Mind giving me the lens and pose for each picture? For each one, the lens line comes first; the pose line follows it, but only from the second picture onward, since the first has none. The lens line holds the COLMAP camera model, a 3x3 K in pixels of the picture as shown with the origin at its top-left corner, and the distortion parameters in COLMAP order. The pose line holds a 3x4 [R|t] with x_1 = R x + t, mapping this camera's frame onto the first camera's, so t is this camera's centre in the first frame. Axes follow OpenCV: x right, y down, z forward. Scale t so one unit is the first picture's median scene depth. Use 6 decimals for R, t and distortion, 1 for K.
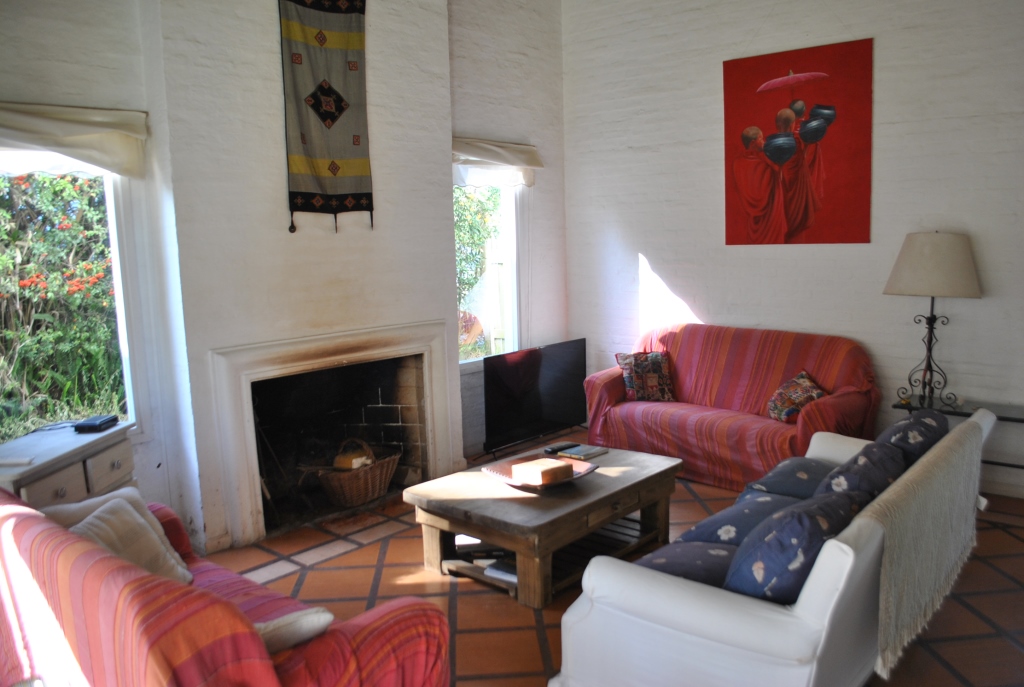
lens RADIAL K [[815.3, 0, 512.6], [0, 815.3, 345.4], [0, 0, 1]] dist [-0.081812, 0.015725]
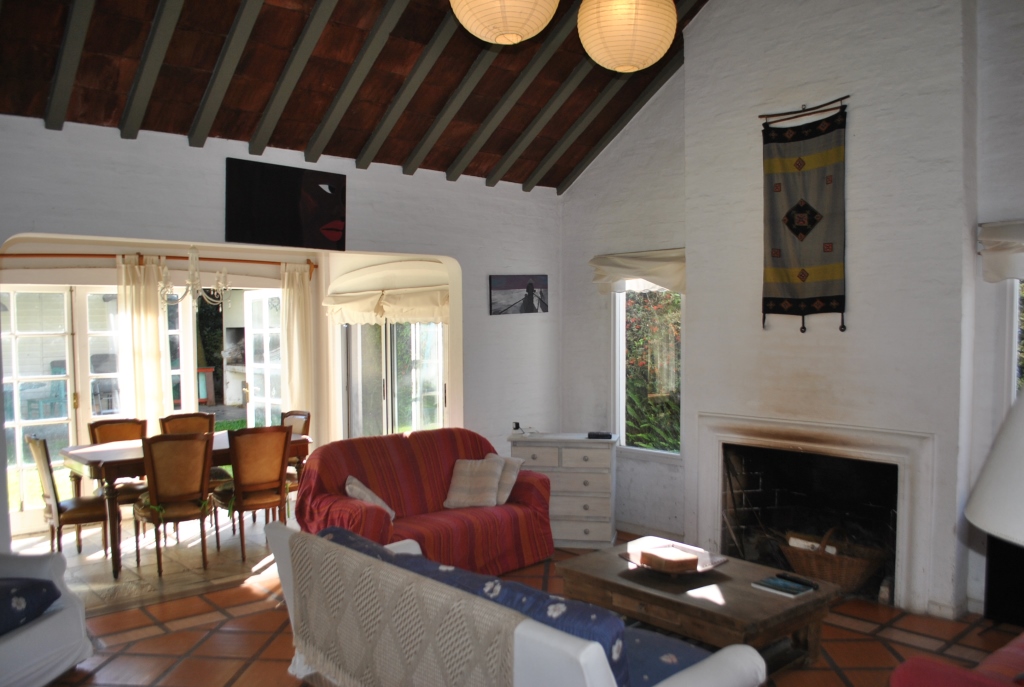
lens RADIAL K [[815.3, 0, 513.5], [0, 815.3, 346.3], [0, 0, 1]] dist [-0.081812, 0.015725]
pose [[-0.149008, 0.055274, -0.987290, 0.964708], [-0.134997, 0.987951, 0.075686, -0.153320], [0.979578, 0.144559, -0.139750, 0.783865]]
